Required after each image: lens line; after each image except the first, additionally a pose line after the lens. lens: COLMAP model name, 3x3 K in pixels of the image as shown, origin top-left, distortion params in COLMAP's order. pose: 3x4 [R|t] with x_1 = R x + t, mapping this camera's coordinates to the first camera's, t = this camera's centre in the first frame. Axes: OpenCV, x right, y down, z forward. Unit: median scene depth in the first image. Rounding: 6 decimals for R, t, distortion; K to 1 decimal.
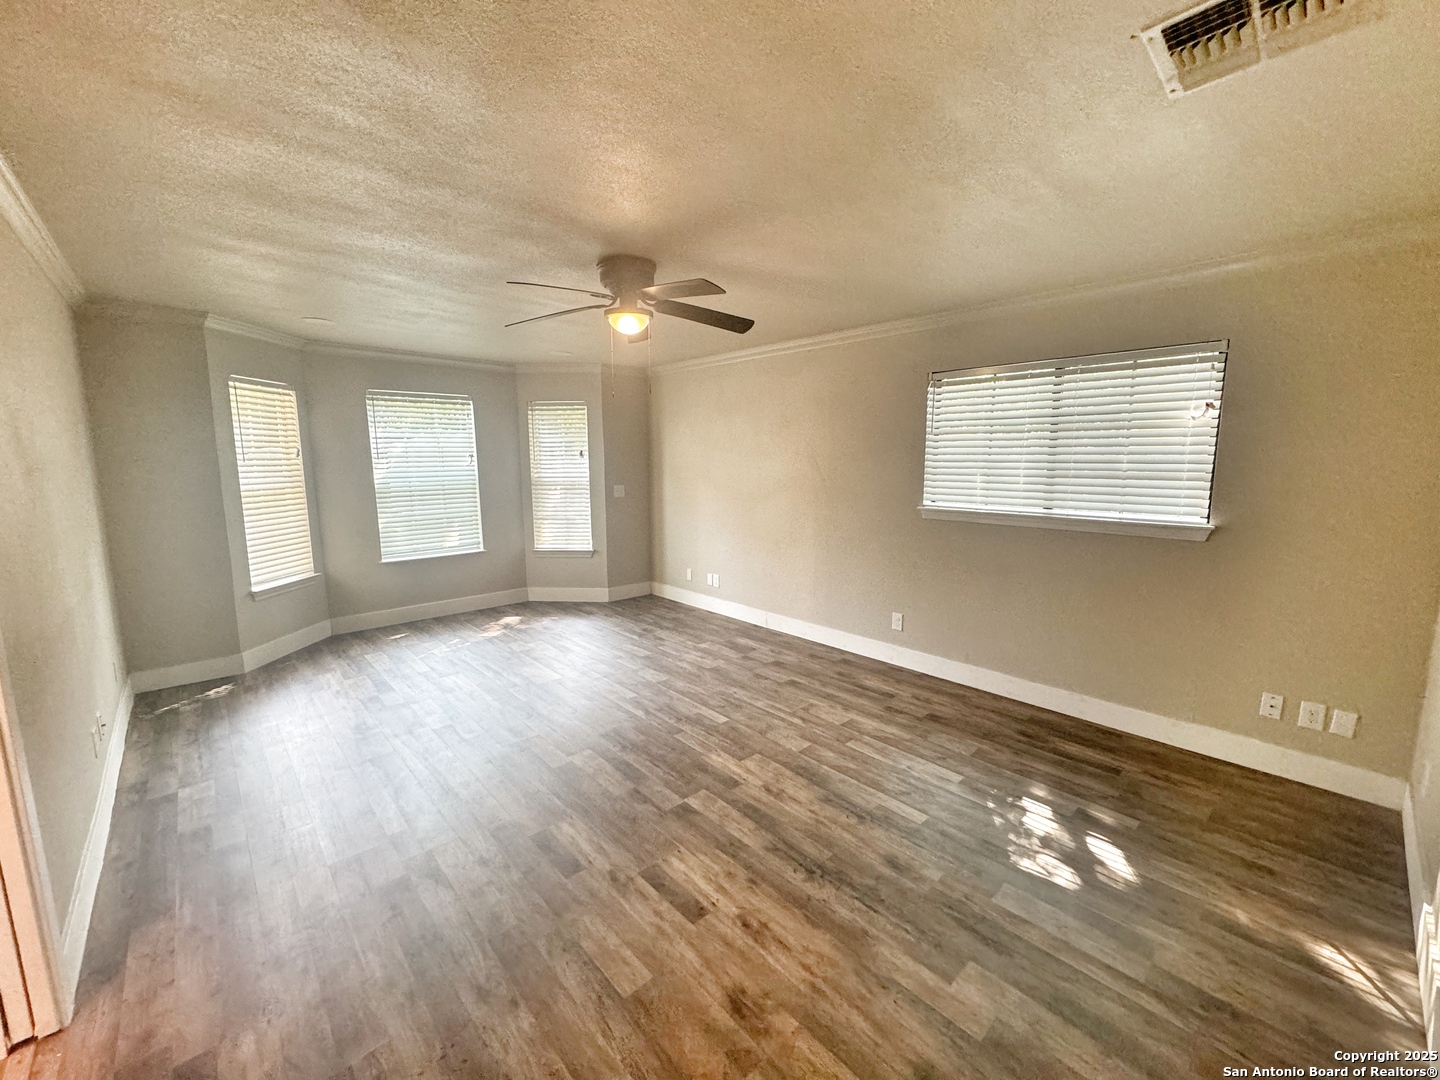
lens RADIAL K [[571.8, 0, 717.4], [0, 571.8, 537.4], [0, 0, 1]] dist [-0.003122, 0.000414]
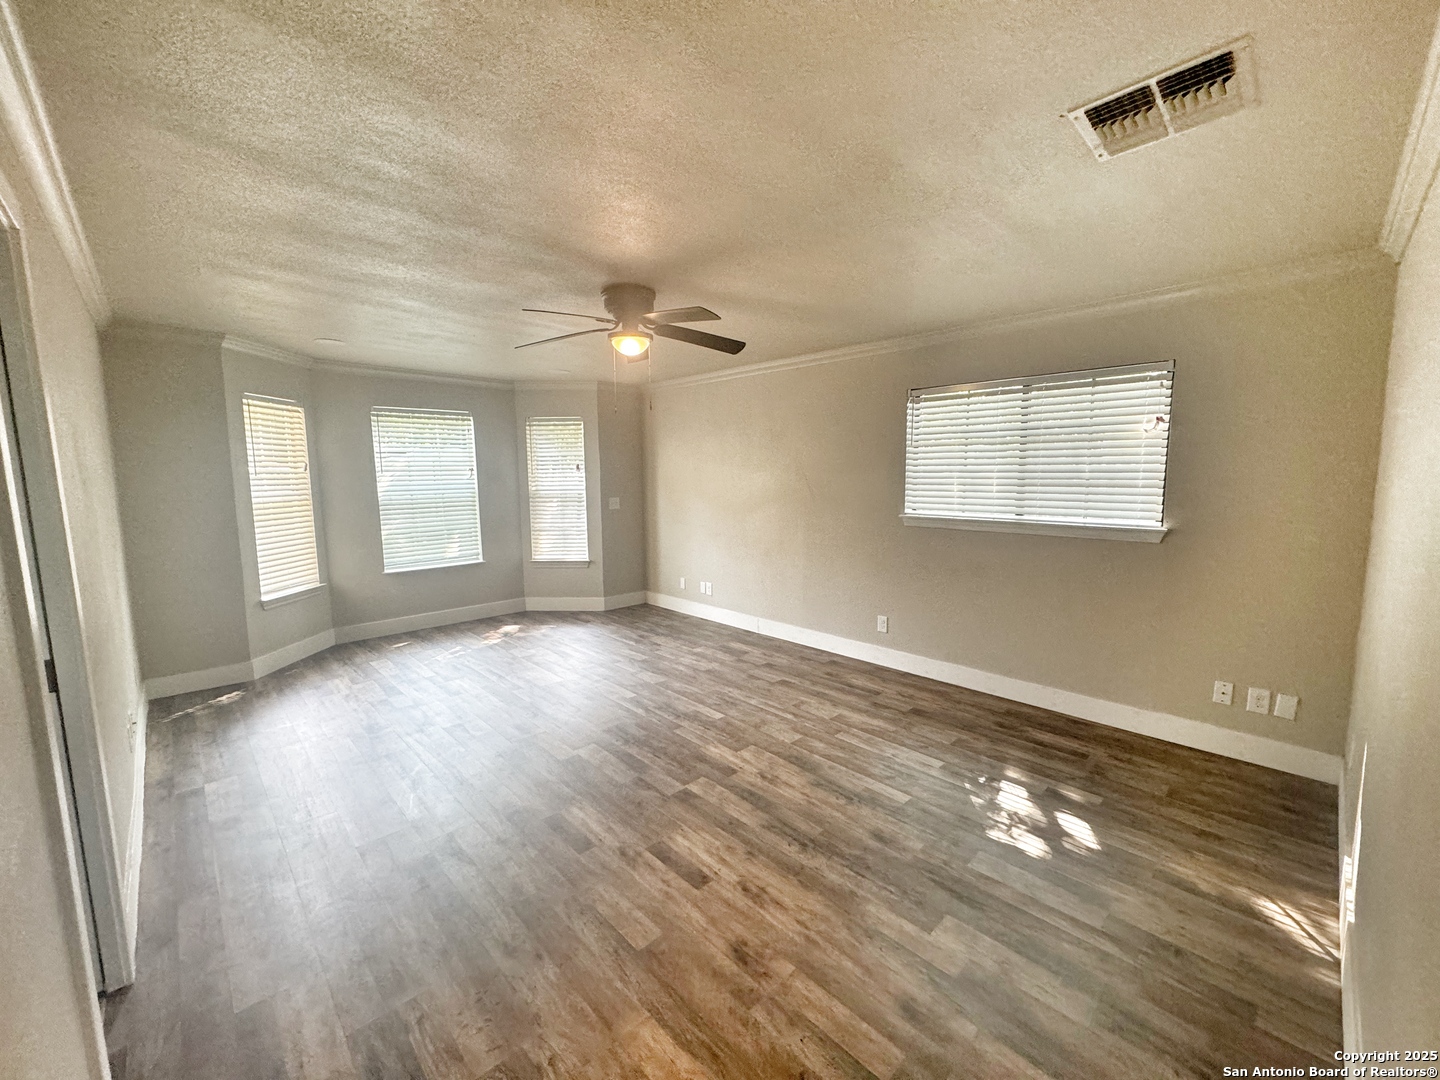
lens RADIAL K [[571.8, 0, 716.8], [0, 571.8, 536.2], [0, 0, 1]] dist [-0.003122, 0.000414]
pose [[0.999791, -0.006795, 0.019301, -0.014109], [0.007325, 0.999594, -0.027544, 0.017548], [-0.019106, 0.027679, 0.999434, -0.073856]]
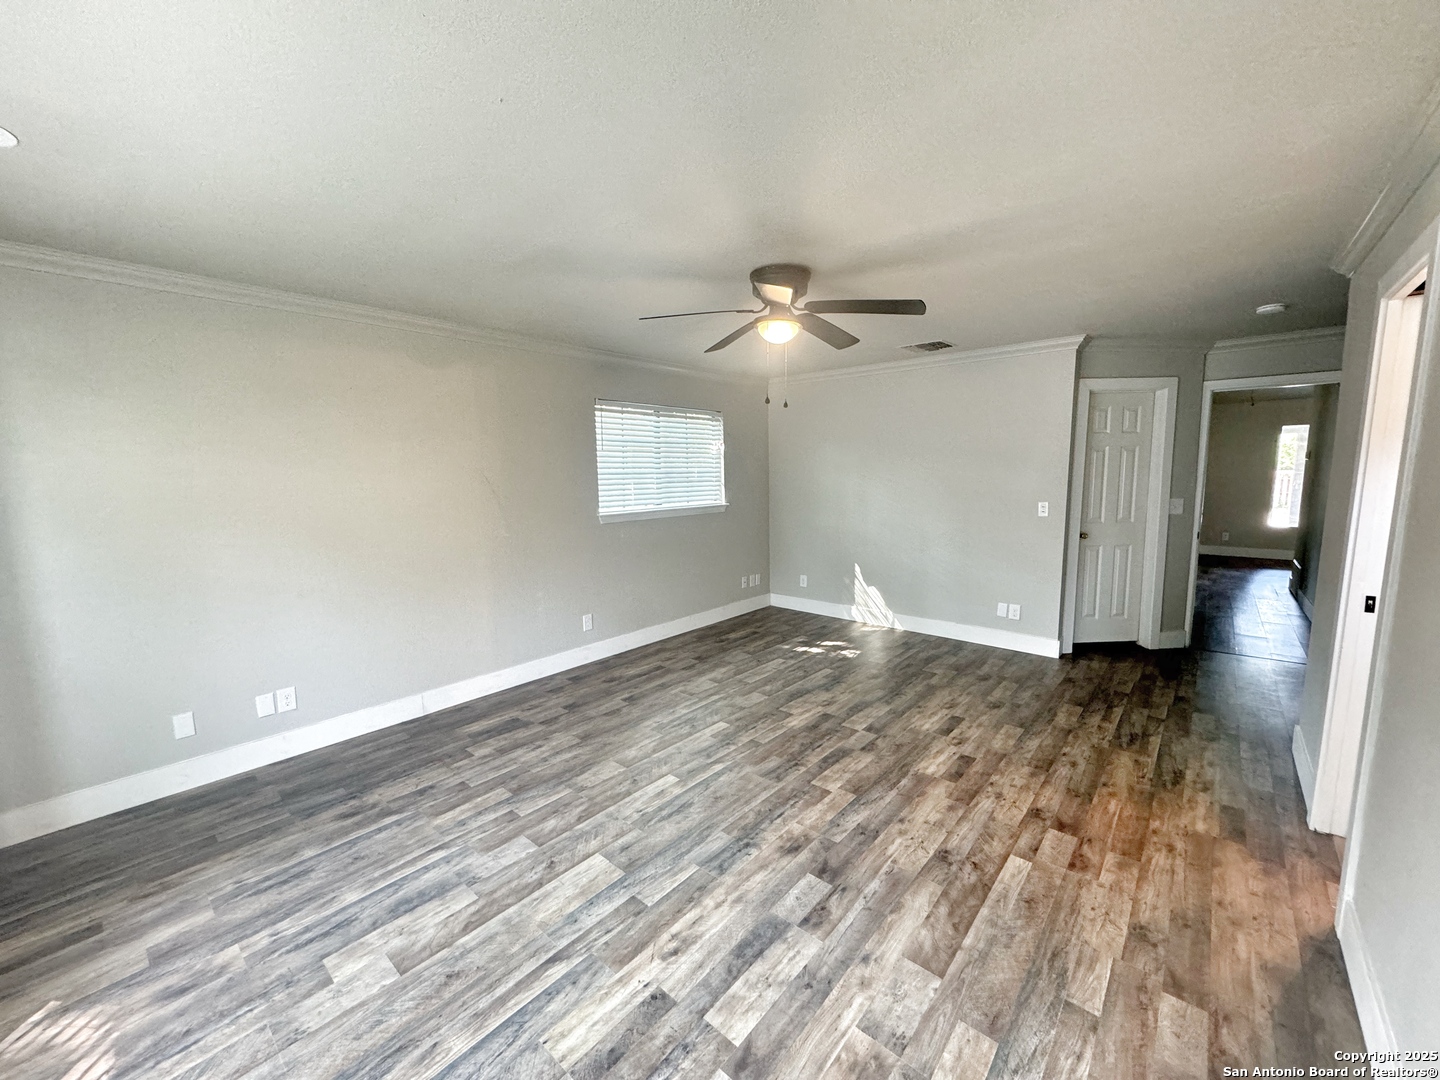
lens RADIAL K [[571.8, 0, 717.1], [0, 571.8, 536.5], [0, 0, 1]] dist [-0.003122, 0.000414]
pose [[-0.108552, -0.113333, 0.987609, -1.080233], [0.149761, 0.980277, 0.128952, -0.163553], [-0.982745, 0.161904, -0.089438, 1.170694]]
